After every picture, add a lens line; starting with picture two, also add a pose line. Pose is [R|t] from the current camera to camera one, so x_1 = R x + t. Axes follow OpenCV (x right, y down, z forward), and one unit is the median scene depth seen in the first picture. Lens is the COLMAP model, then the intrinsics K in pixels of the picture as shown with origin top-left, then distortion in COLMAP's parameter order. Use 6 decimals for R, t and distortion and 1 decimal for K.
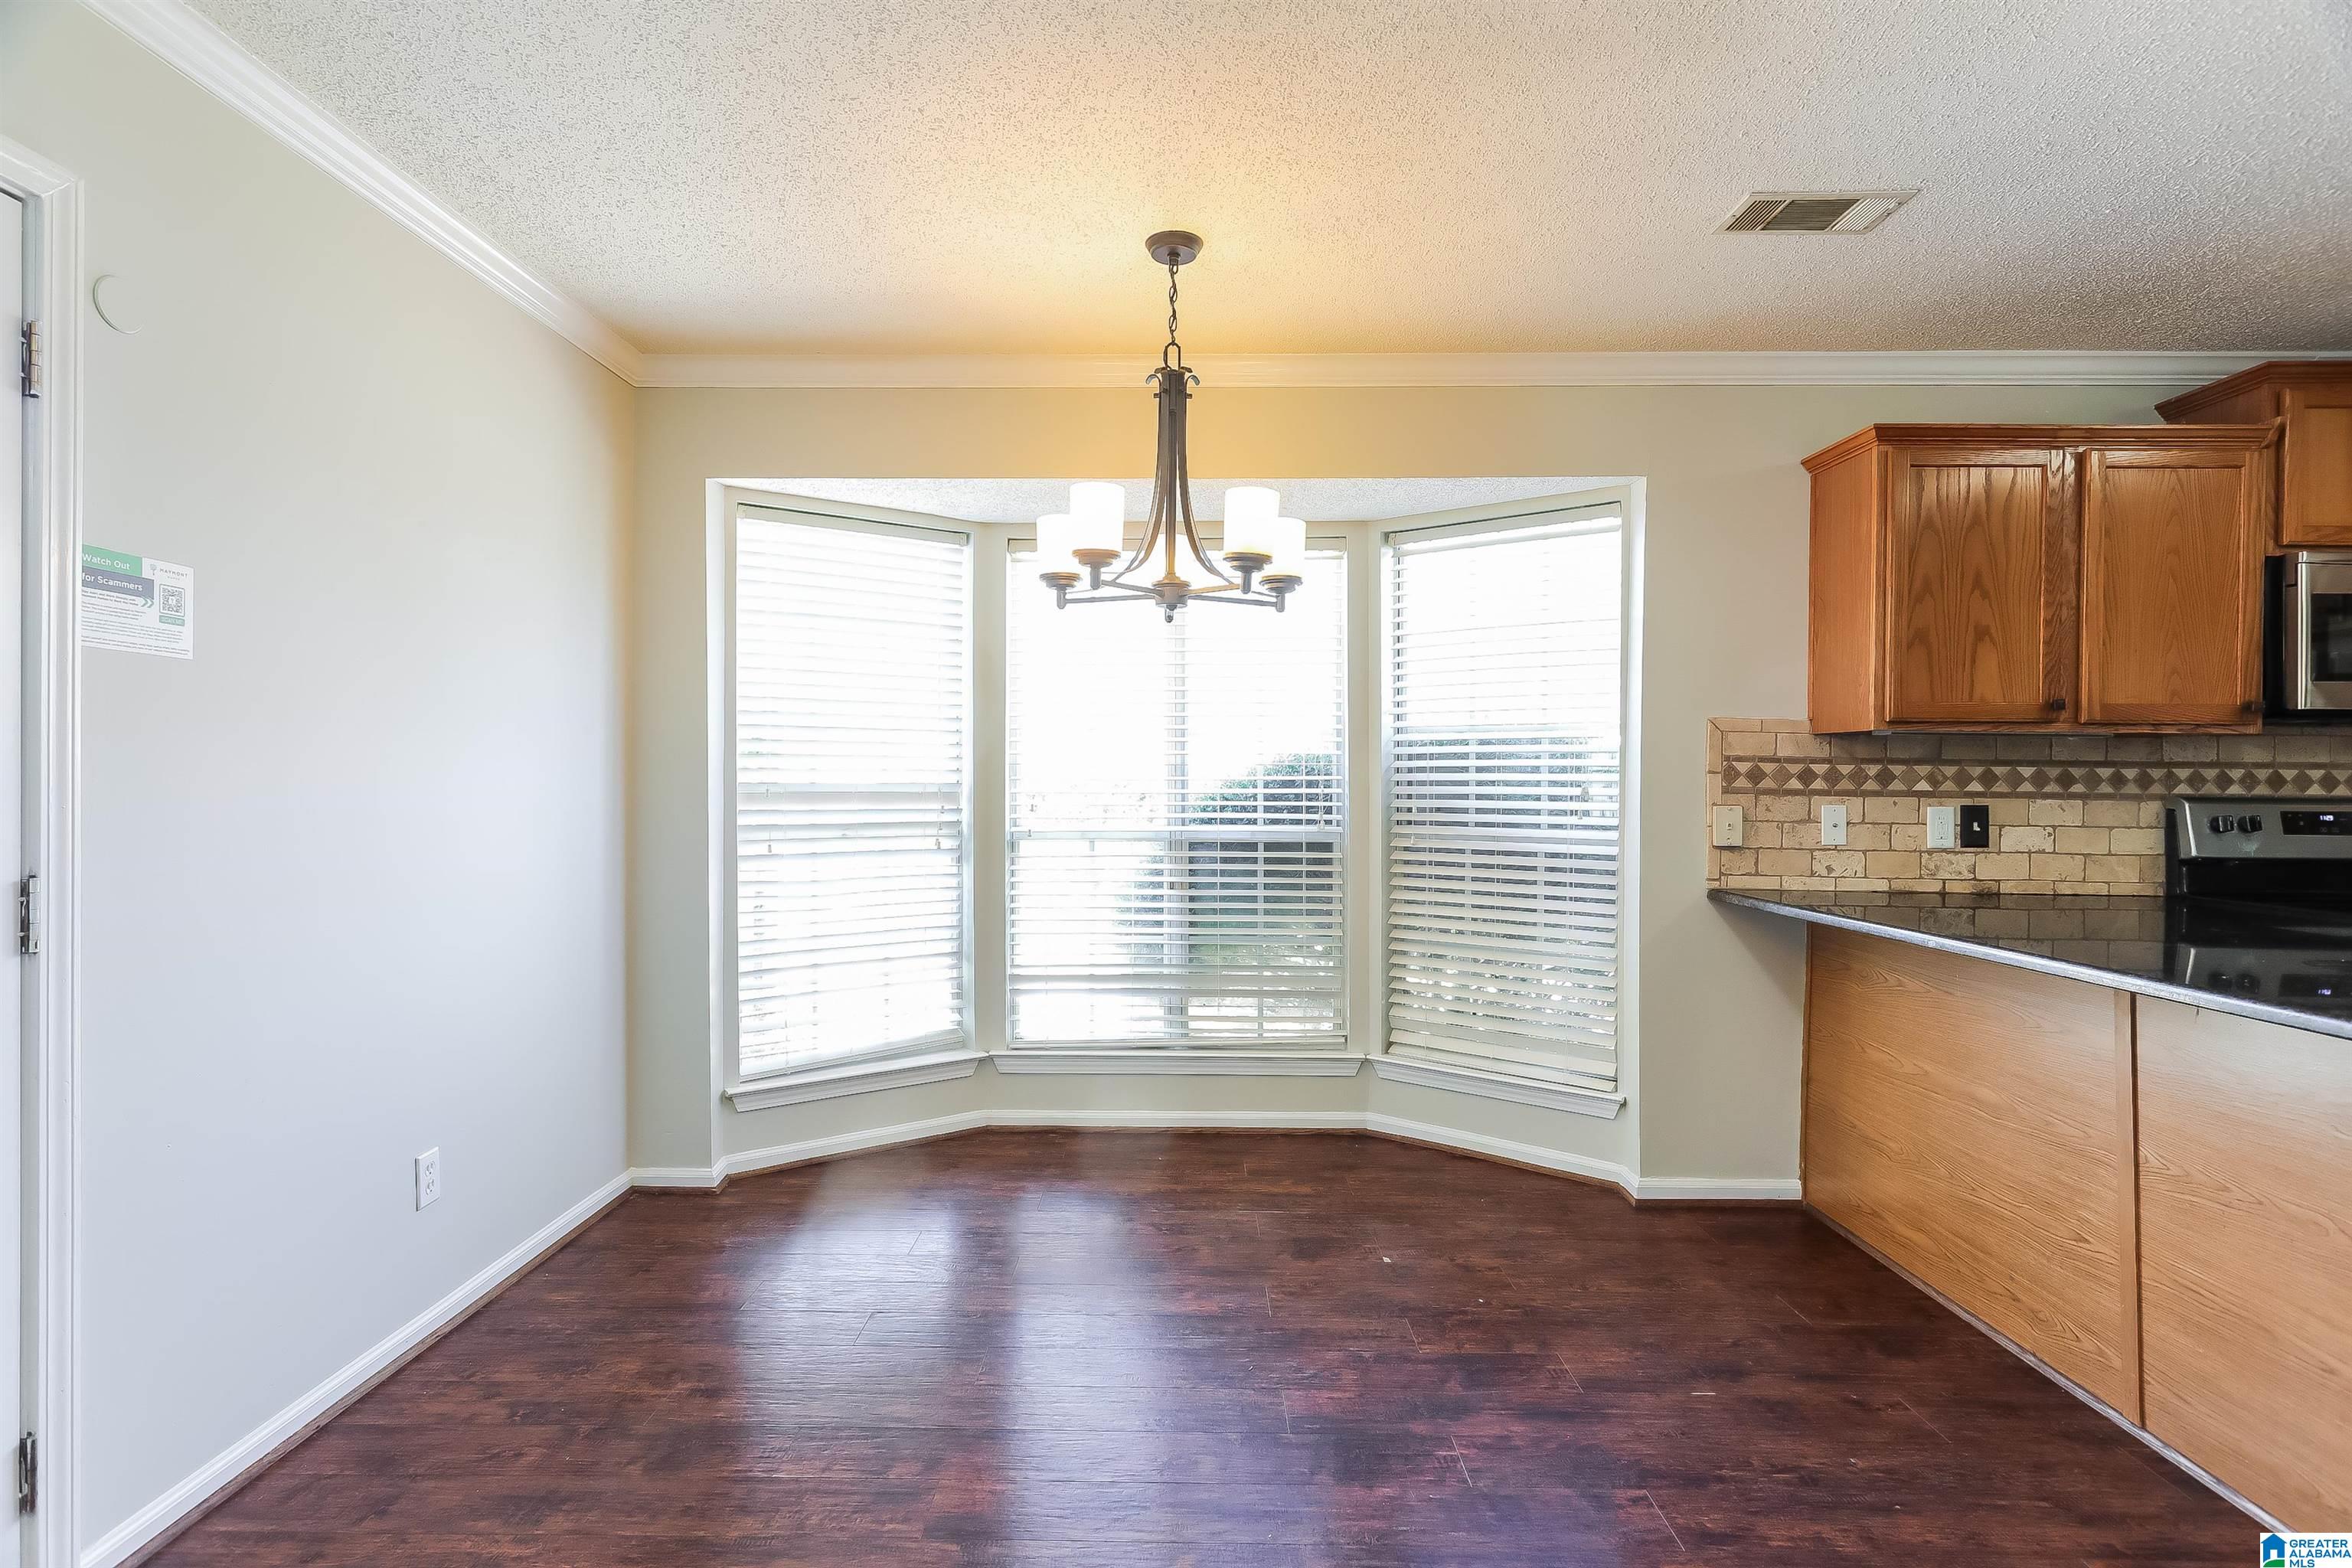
lens RADIAL K [[1131.1, 0, 1154.6], [0, 1131.1, 784.1], [0, 0, 1]] dist [0.004602, 0.002087]
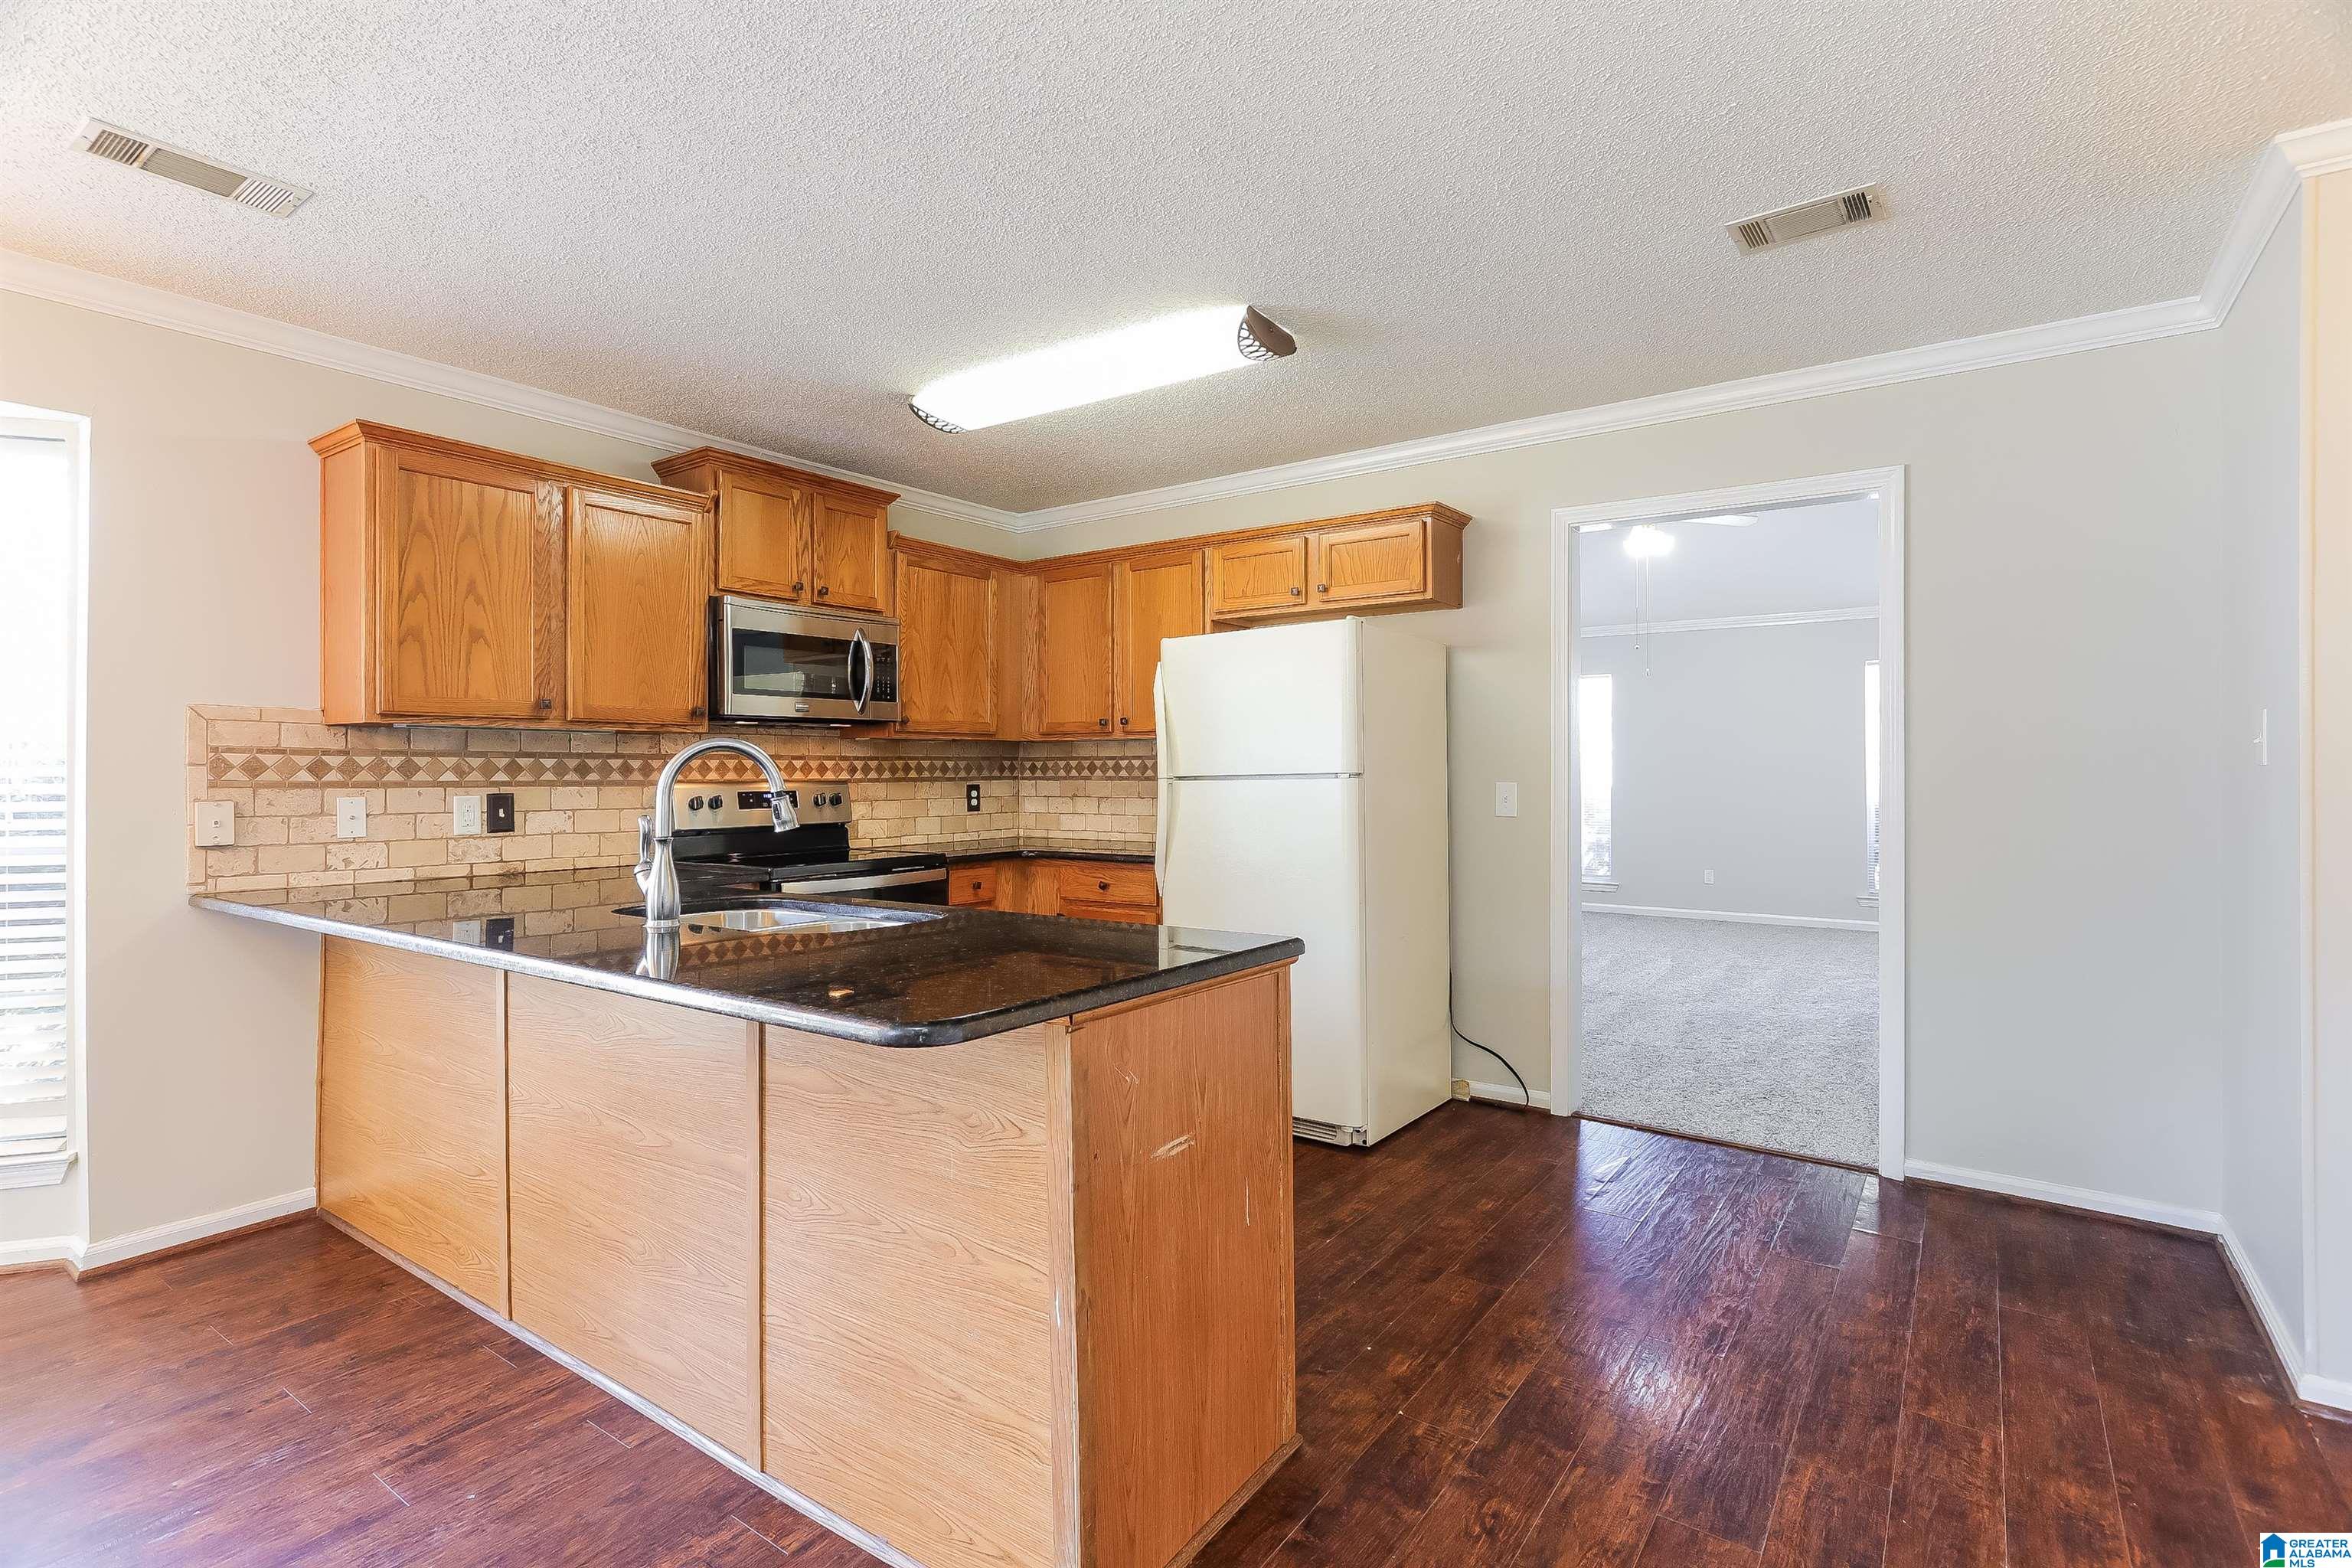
lens RADIAL K [[1131.1, 0, 1159.9], [0, 1131.1, 770.2], [0, 0, 1]] dist [0.004602, 0.002087]
pose [[0.571891, -0.009770, 0.820271, 0.191160], [0.014069, 0.999899, 0.002101, 0.002804], [-0.820209, 0.010339, 0.571971, -0.145722]]
